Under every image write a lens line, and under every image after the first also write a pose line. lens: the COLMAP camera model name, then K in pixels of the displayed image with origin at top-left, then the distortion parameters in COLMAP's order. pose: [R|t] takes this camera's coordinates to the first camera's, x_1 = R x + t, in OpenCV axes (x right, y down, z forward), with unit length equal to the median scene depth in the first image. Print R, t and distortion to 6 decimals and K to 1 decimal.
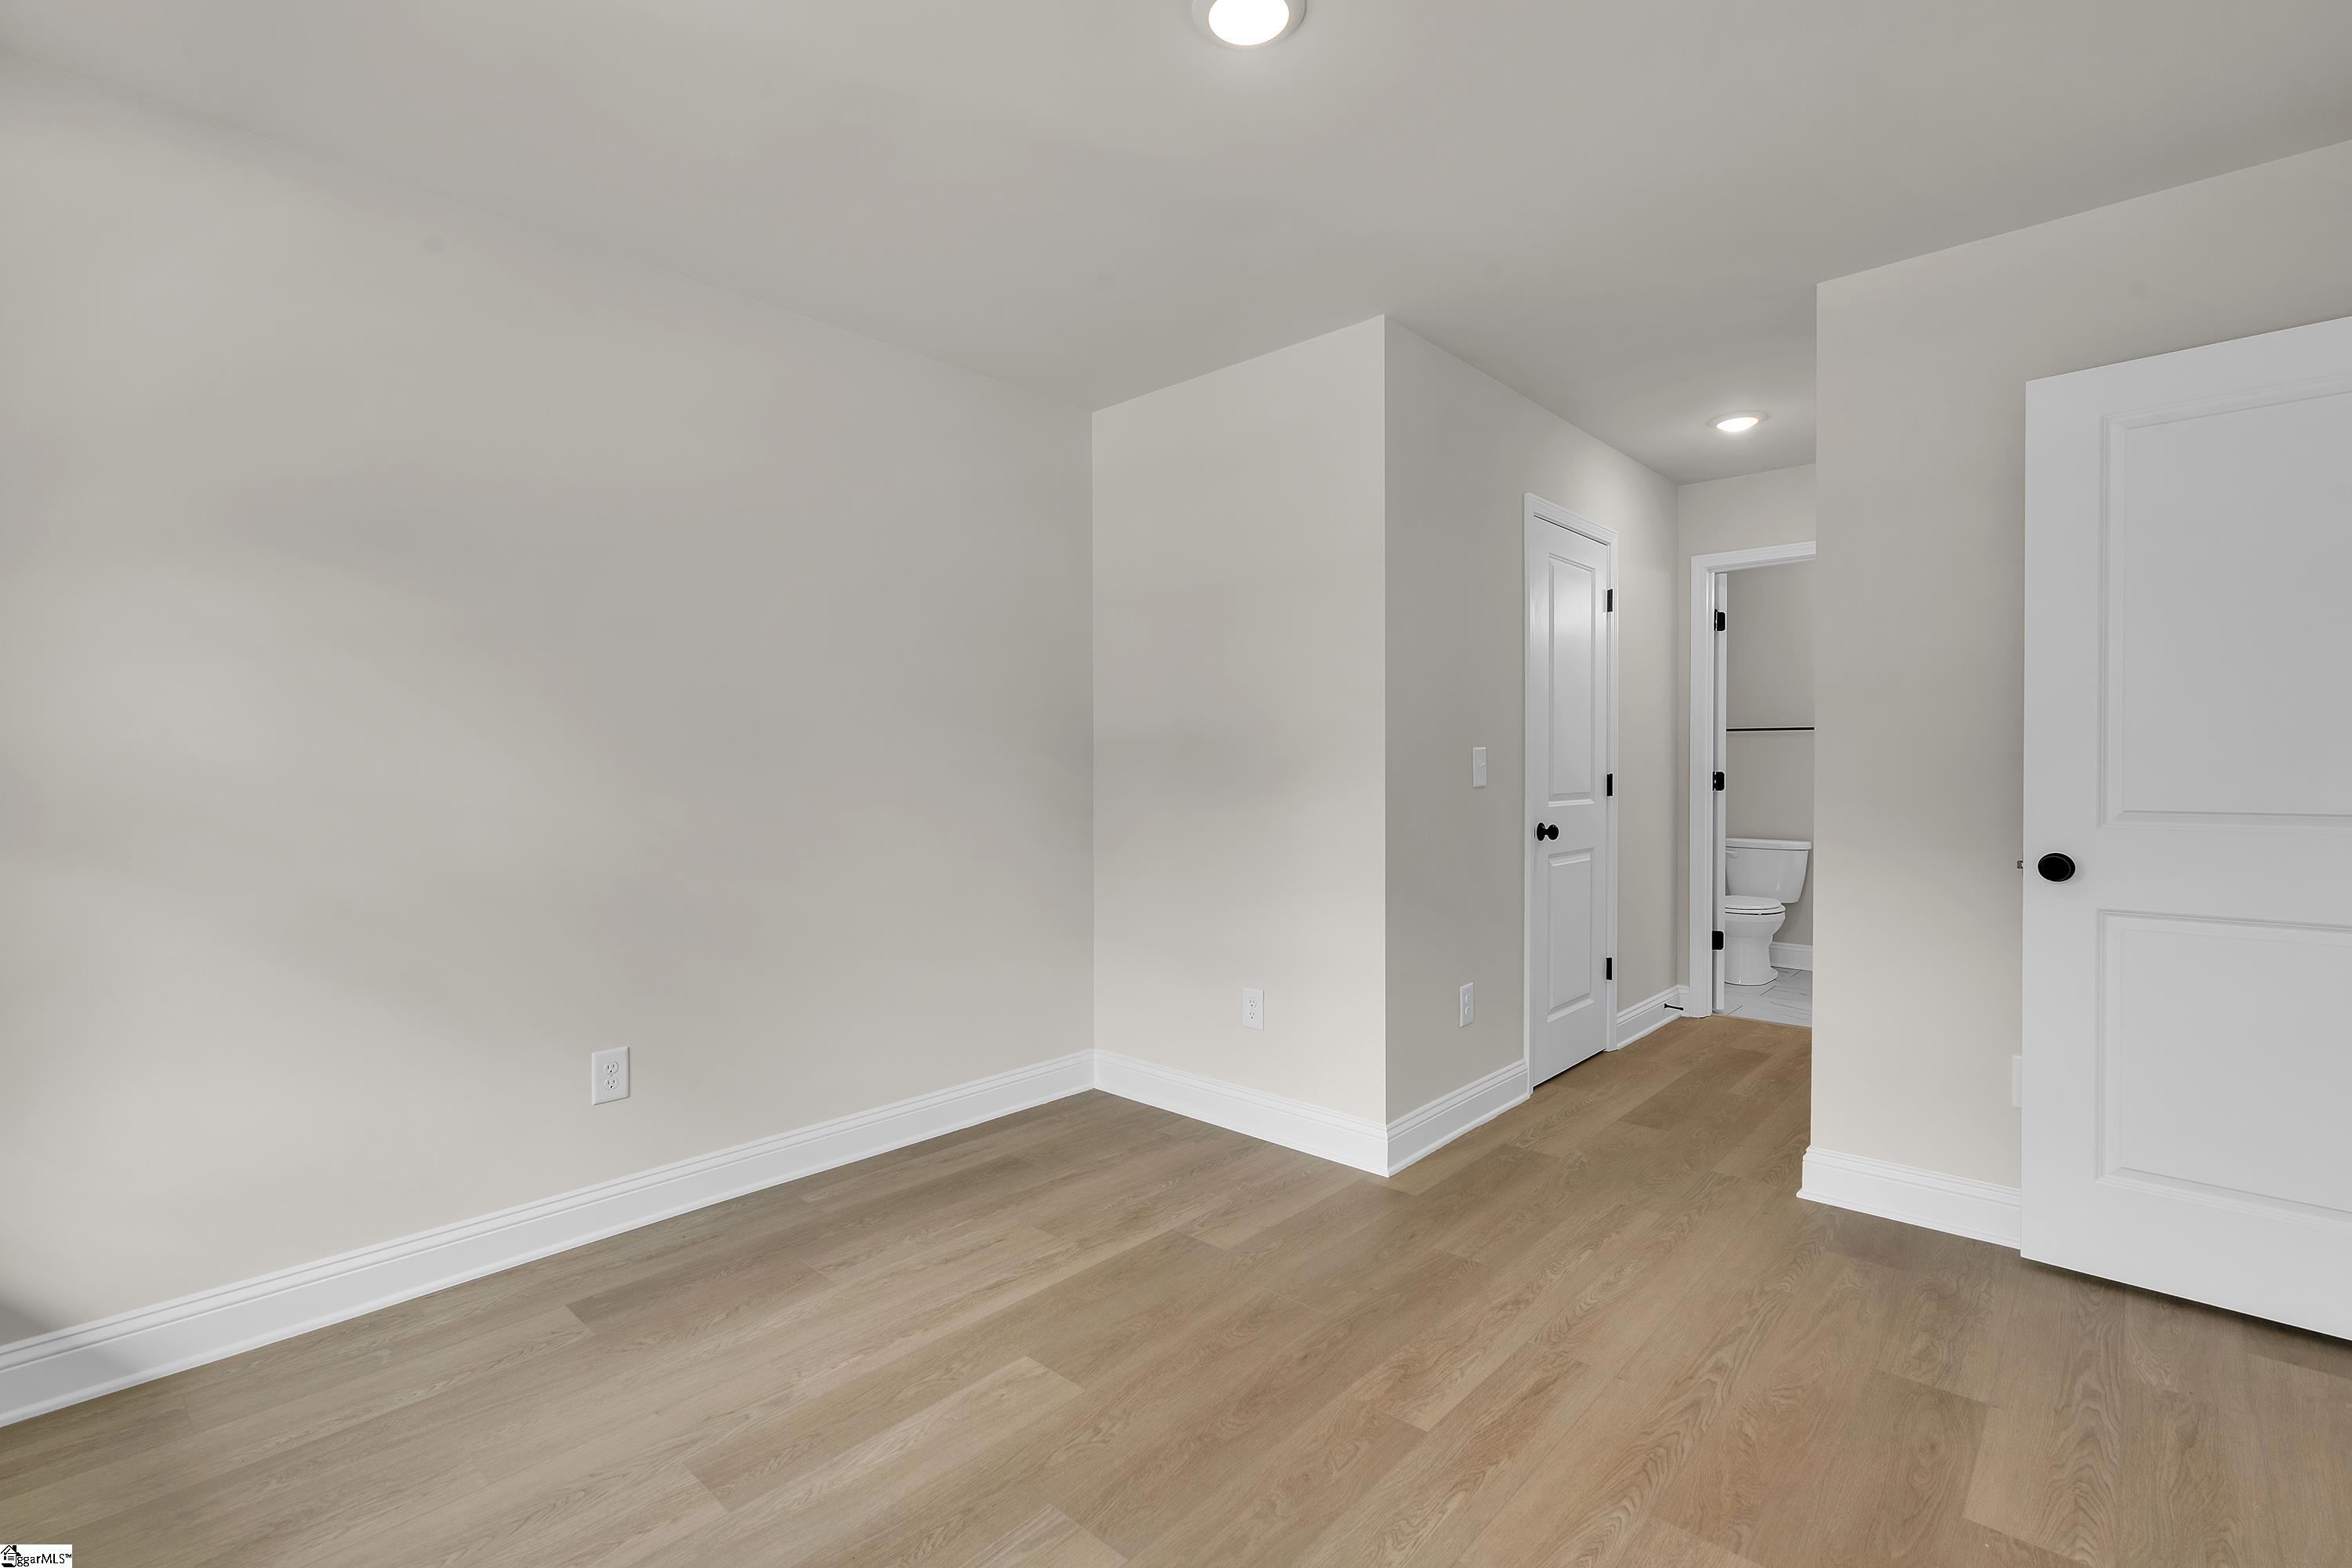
lens RADIAL K [[1058.9, 0, 1179.7], [0, 1058.9, 785.0], [0, 0, 1]] dist [0.000342, -0.000620]
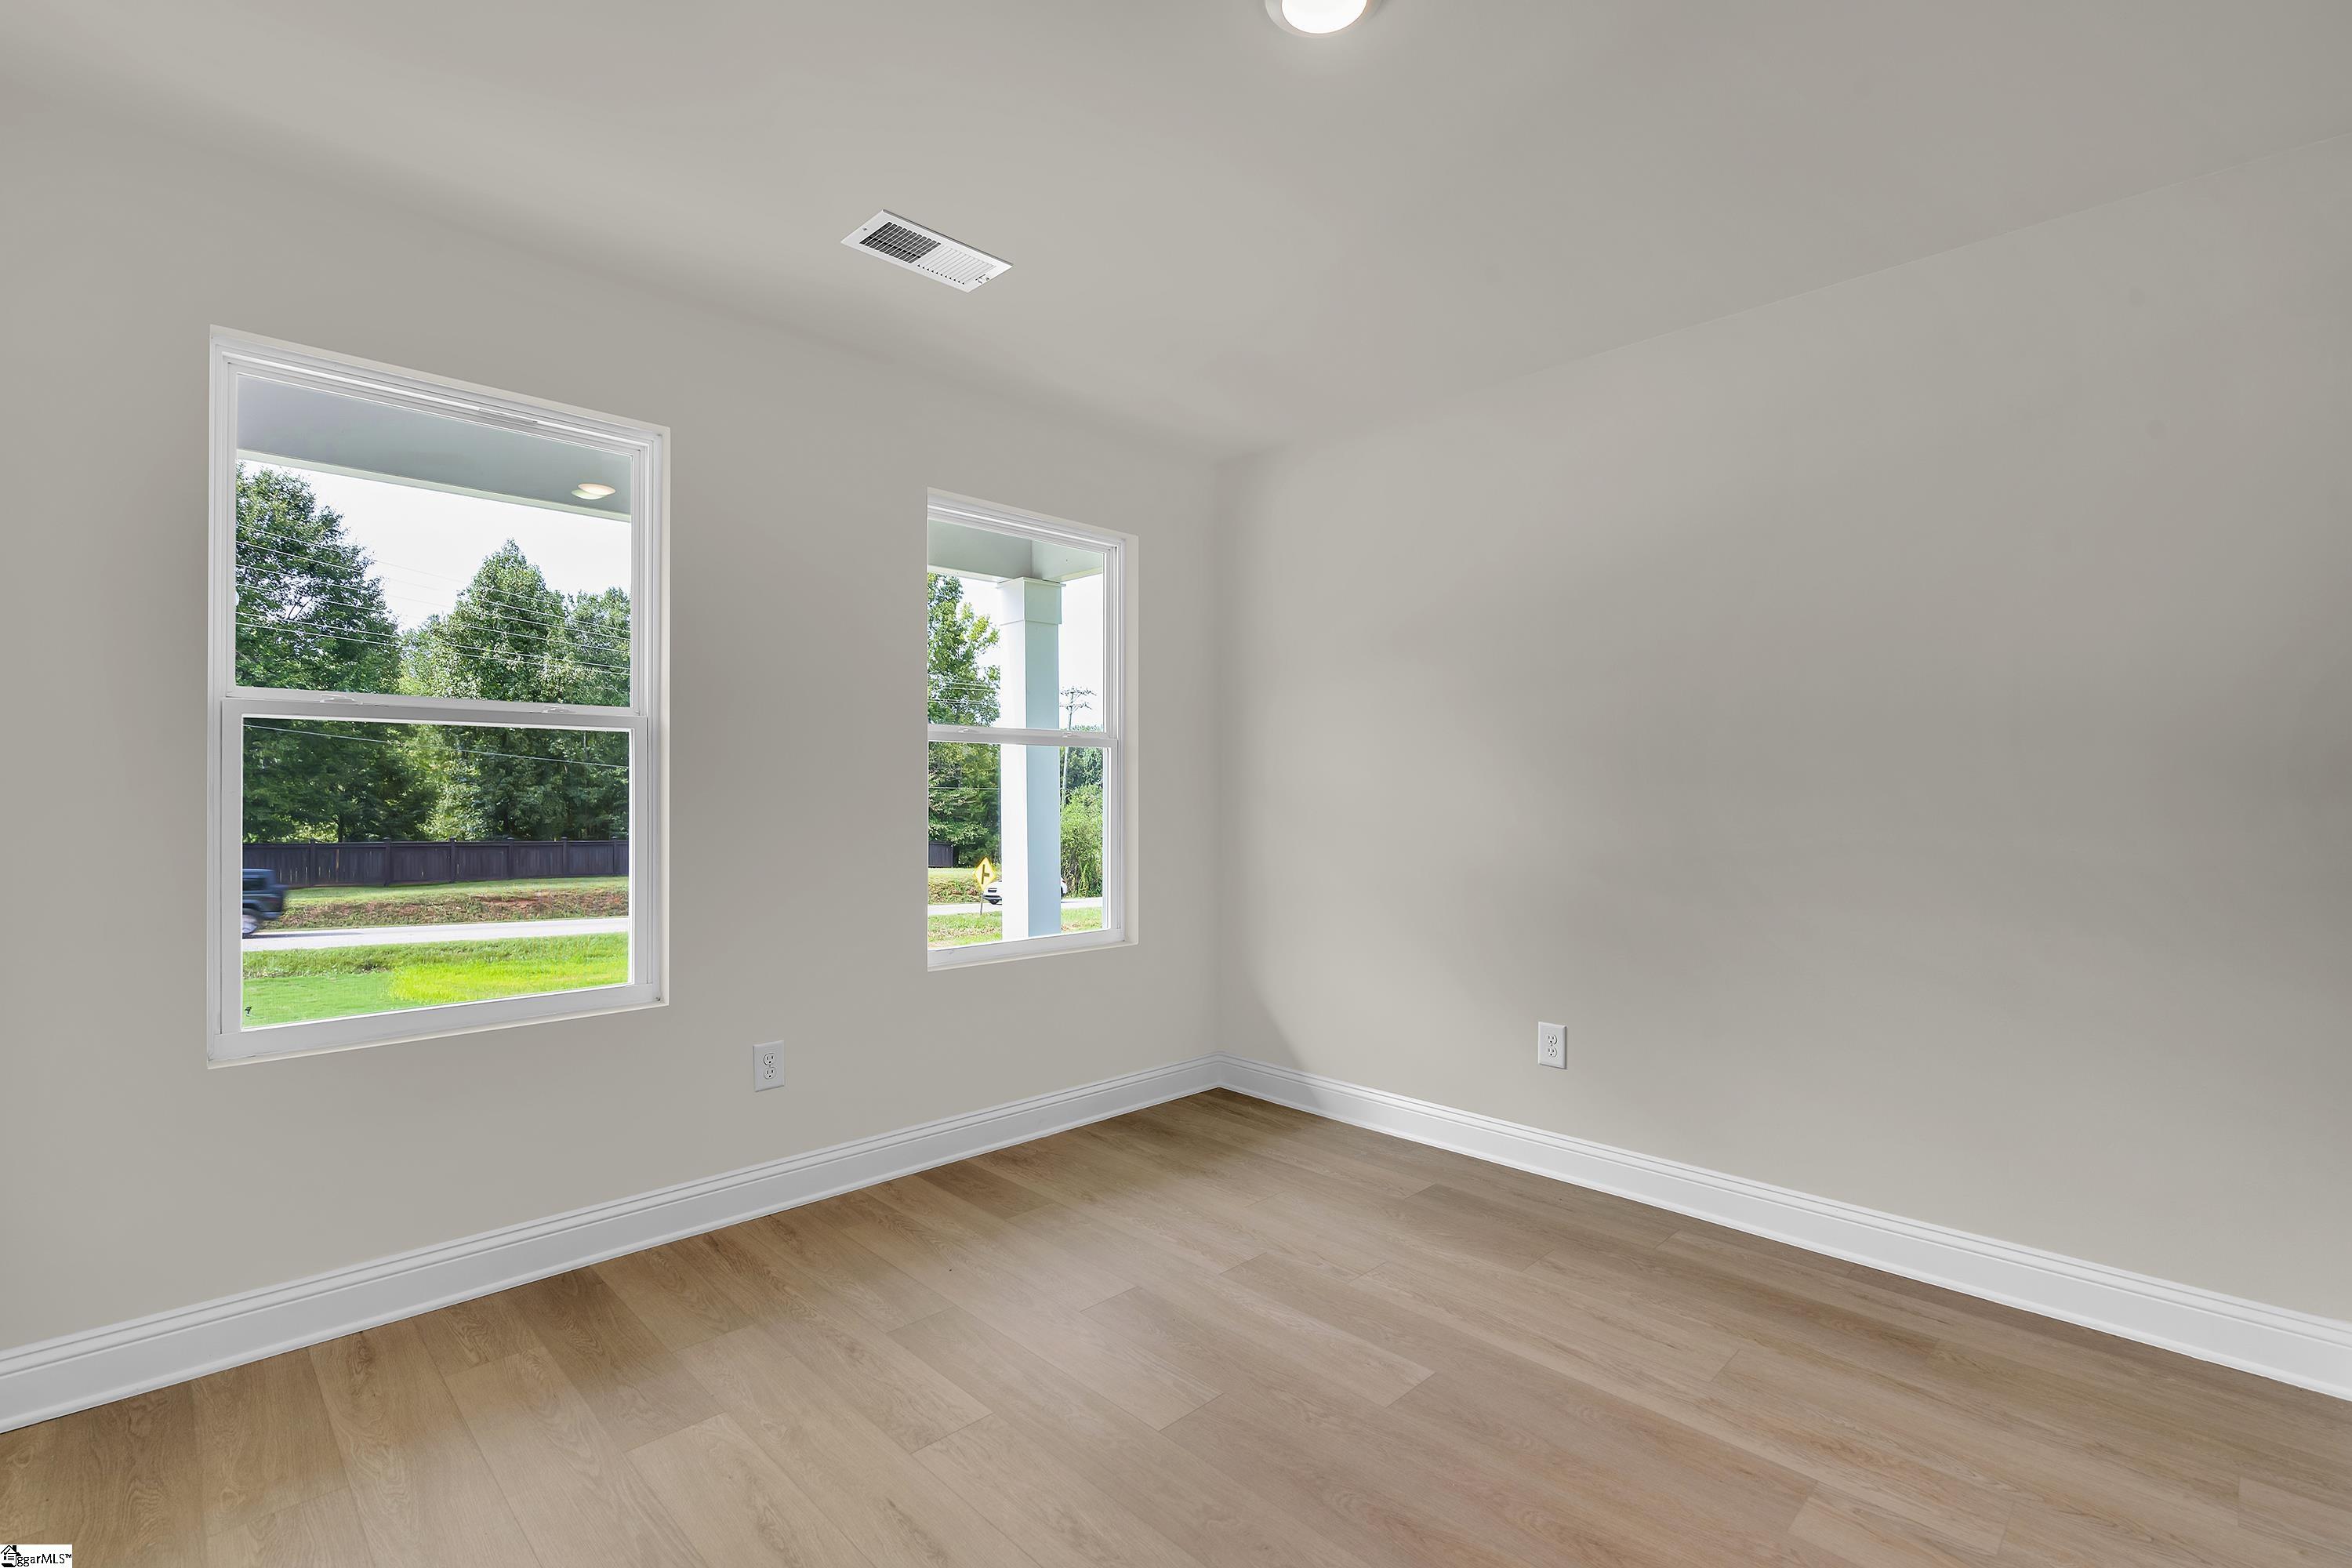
lens RADIAL K [[1058.9, 0, 1178.4], [0, 1058.9, 777.9], [0, 0, 1]] dist [0.000342, -0.000620]
pose [[-0.055851, -0.013071, -0.998354, 0.758031], [-0.022035, 0.999687, -0.011856, -0.008190], [0.998196, 0.021337, -0.056121, 0.686987]]
